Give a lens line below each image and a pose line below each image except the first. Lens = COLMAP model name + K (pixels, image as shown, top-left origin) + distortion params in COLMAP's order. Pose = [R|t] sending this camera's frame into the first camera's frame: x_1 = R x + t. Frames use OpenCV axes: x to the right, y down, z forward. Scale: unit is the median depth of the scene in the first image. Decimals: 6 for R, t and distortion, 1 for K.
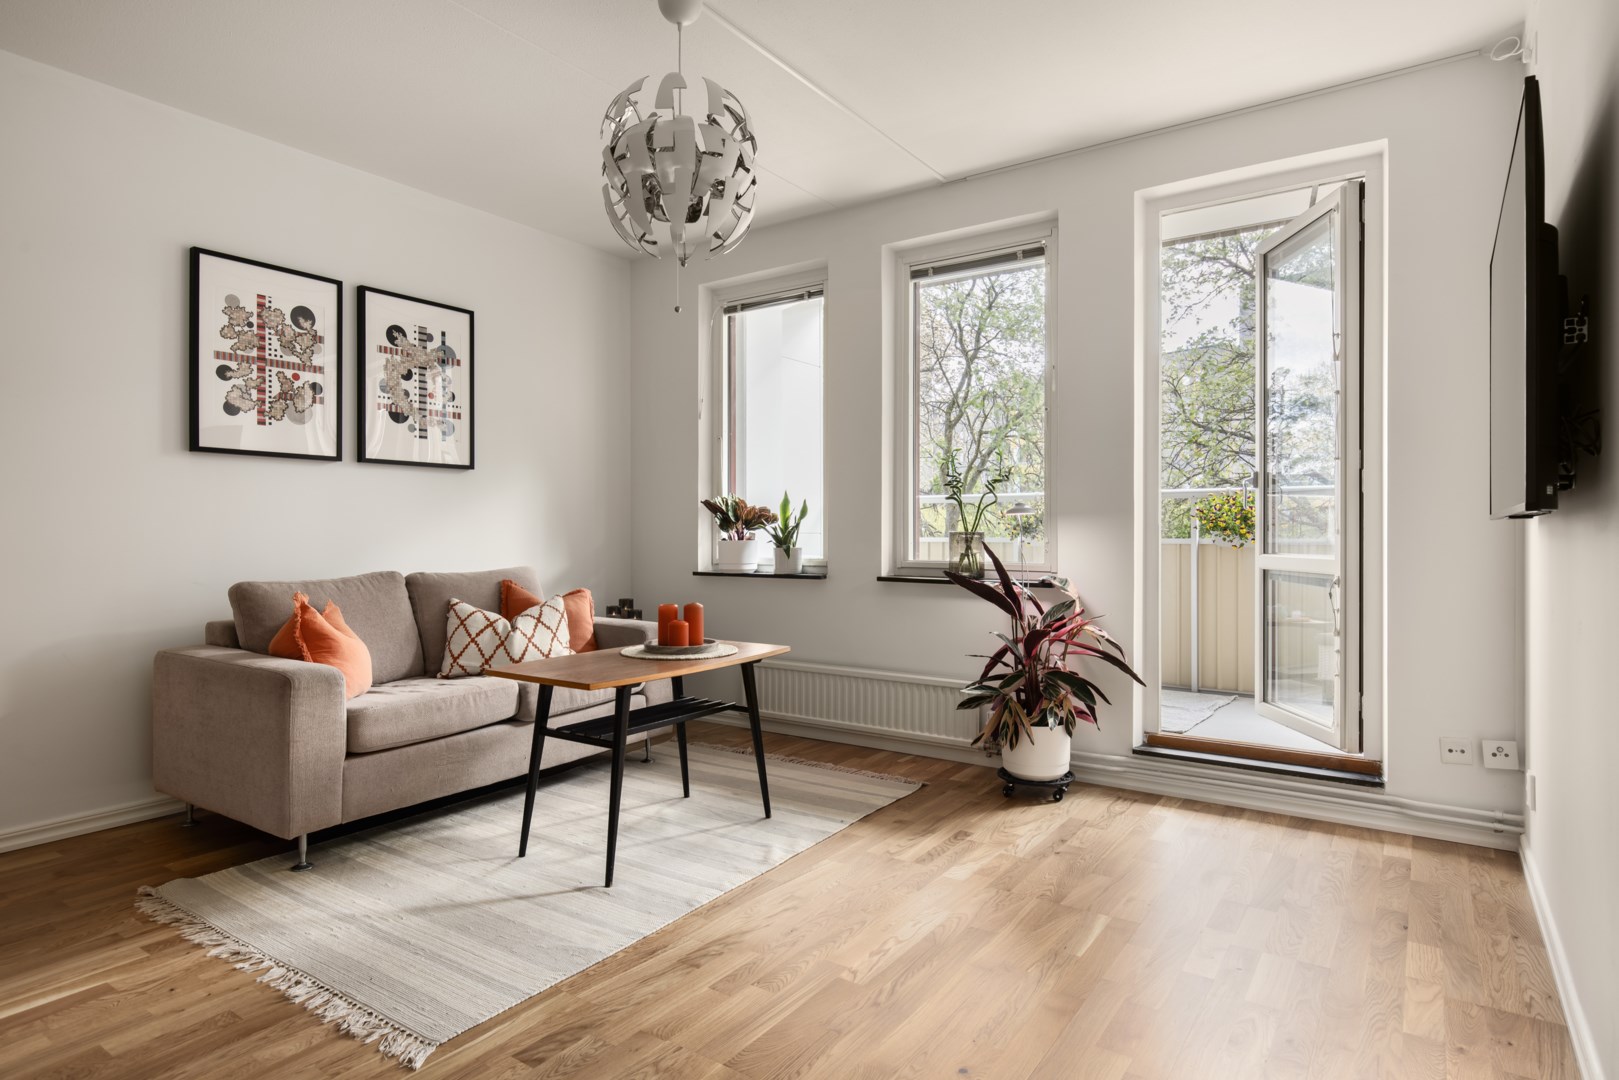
lens RADIAL K [[896.0, 0, 805.7], [0, 896.0, 532.7], [0, 0, 1]] dist [0.000628, -0.000905]
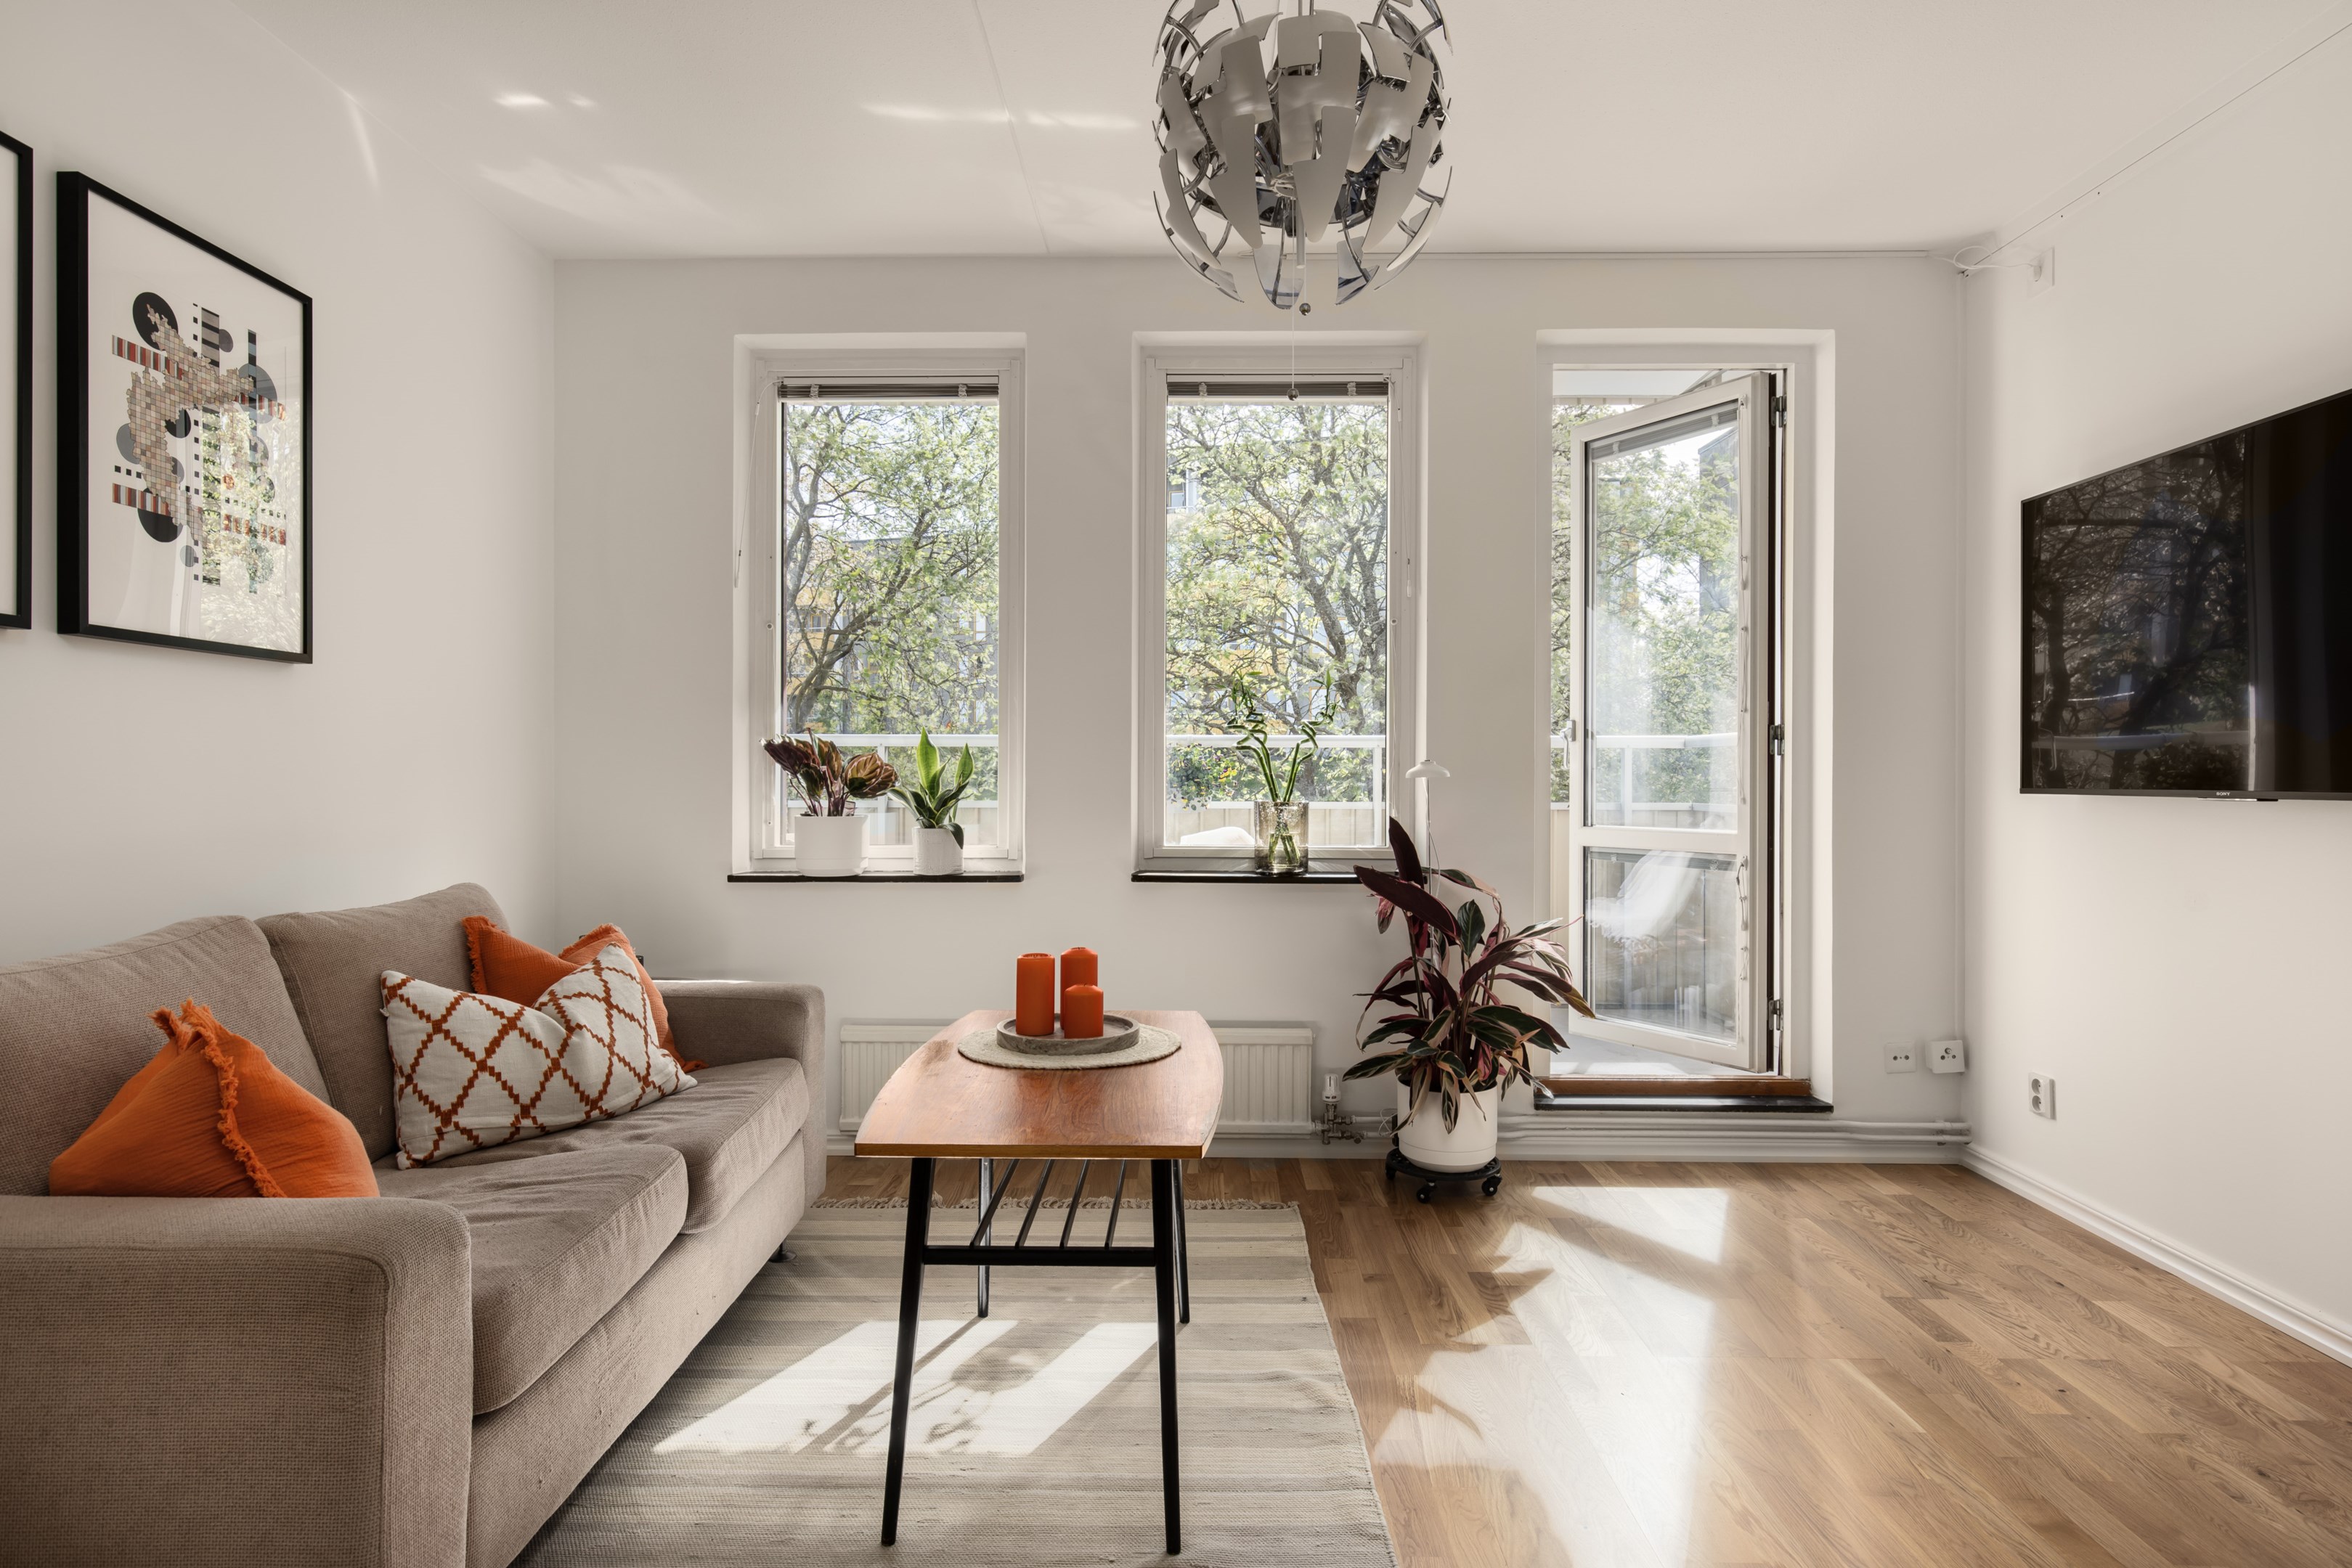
lens RADIAL K [[1271.9, 0, 1176.0], [0, 1271.9, 784.0], [0, 0, 1]] dist [-0.003336, -0.001374]
pose [[0.830606, -0.000630, 0.556860, -0.422861], [-0.001830, 0.999991, 0.003862, -0.018103], [-0.556857, -0.004227, 0.830598, 0.298642]]
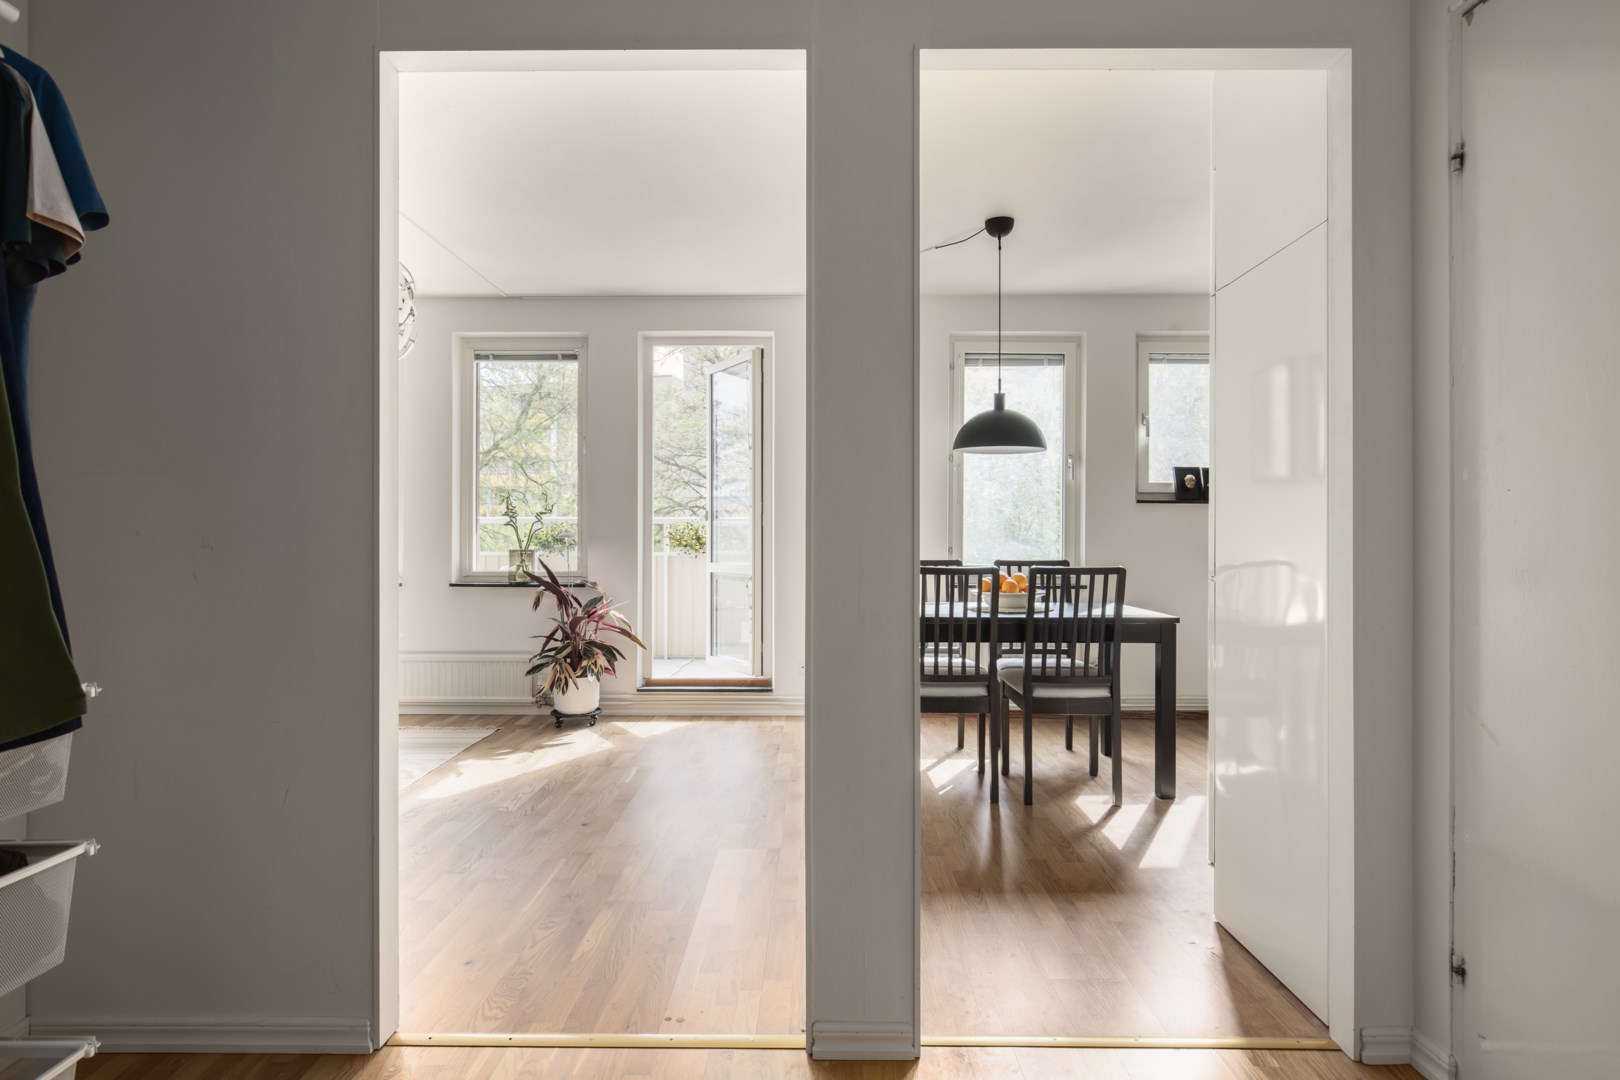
lens RADIAL K [[876.2, 0, 810.0], [0, 876.2, 540.0], [0, 0, 1]] dist [-0.003336, -0.001374]
pose [[0.827713, 0.001634, 0.561150, -0.229246], [-0.000410, 0.999997, -0.002308, -0.013697], [-0.561152, 0.001680, 0.827711, -0.408799]]
